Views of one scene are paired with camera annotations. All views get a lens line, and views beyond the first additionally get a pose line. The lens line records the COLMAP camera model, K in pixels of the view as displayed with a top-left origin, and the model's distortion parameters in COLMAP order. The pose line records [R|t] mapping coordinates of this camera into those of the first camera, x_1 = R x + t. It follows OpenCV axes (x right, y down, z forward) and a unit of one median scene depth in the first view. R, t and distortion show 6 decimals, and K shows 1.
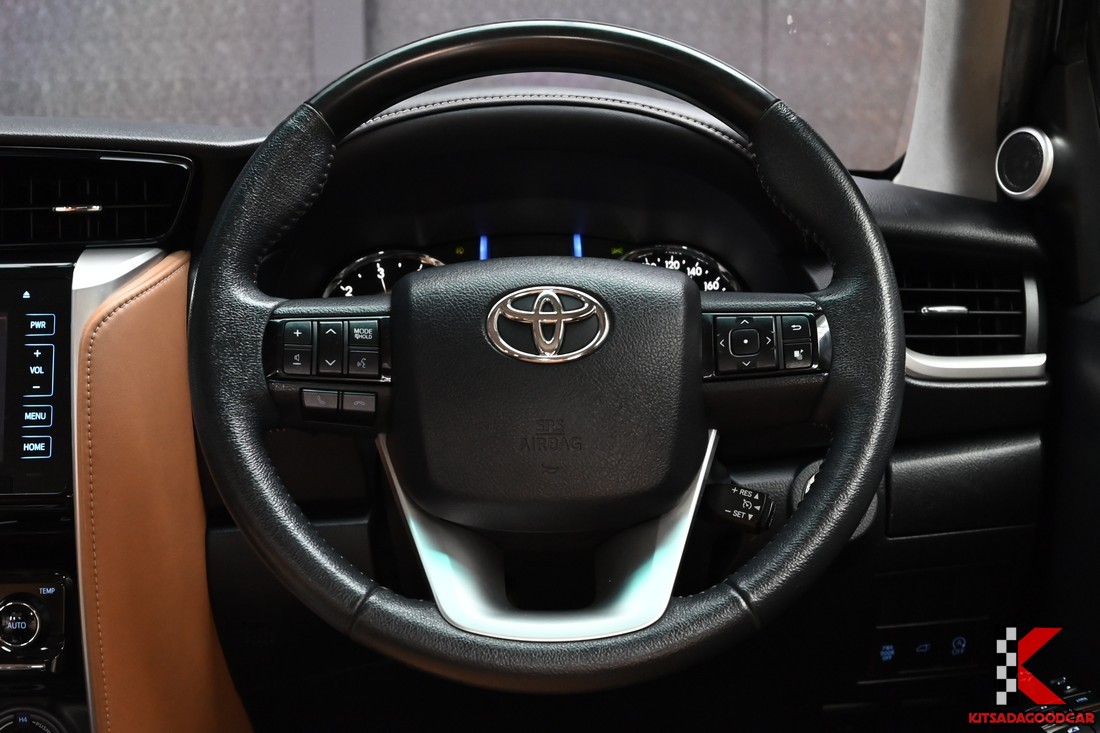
lens RADIAL K [[1978.8, 0, 550.0], [0, 1978.8, 366.5], [0, 0, 1]] dist [-0.004197, 0.002111]
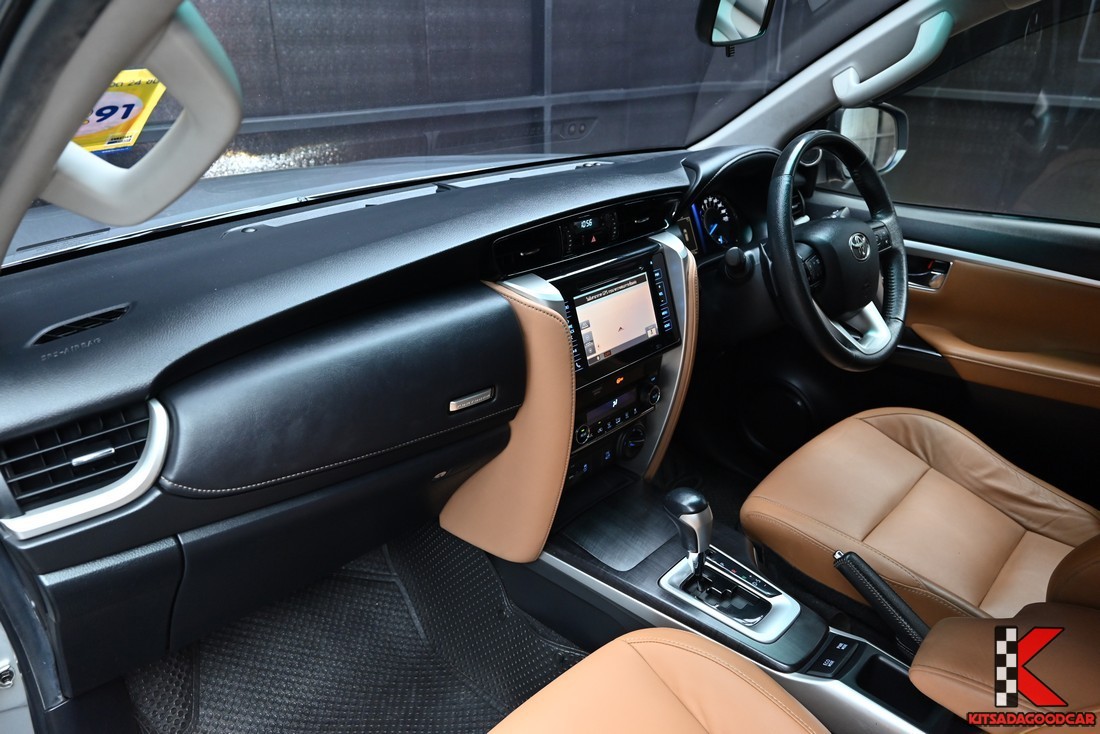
lens RADIAL K [[751.9, 0, 550.0], [0, 751.9, 367.0], [0, 0, 1]] dist [-0.007826, -0.004254]
pose [[0.719527, -0.280251, 0.635406, -0.962816], [0.084040, 0.943372, 0.320915, -0.218466], [-0.689360, -0.177508, 0.702334, 0.444235]]
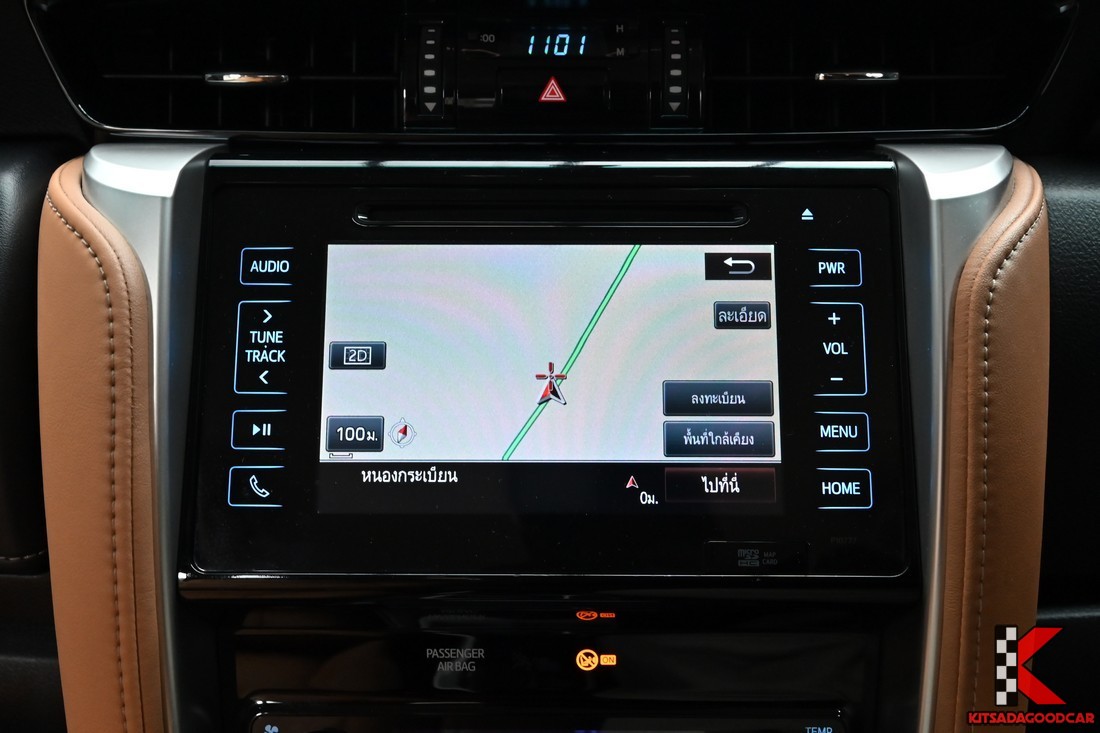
lens RADIAL K [[1201.2, 0, 550.0], [0, 1201.2, 366.5], [0, 0, 1]] dist [0.005809, 0.004983]
pose [[0.999655, 0.020298, -0.016659, -0.336537], [-0.020163, 0.999763, 0.008239, 0.005776], [0.016822, -0.007901, 0.999827, 0.665751]]
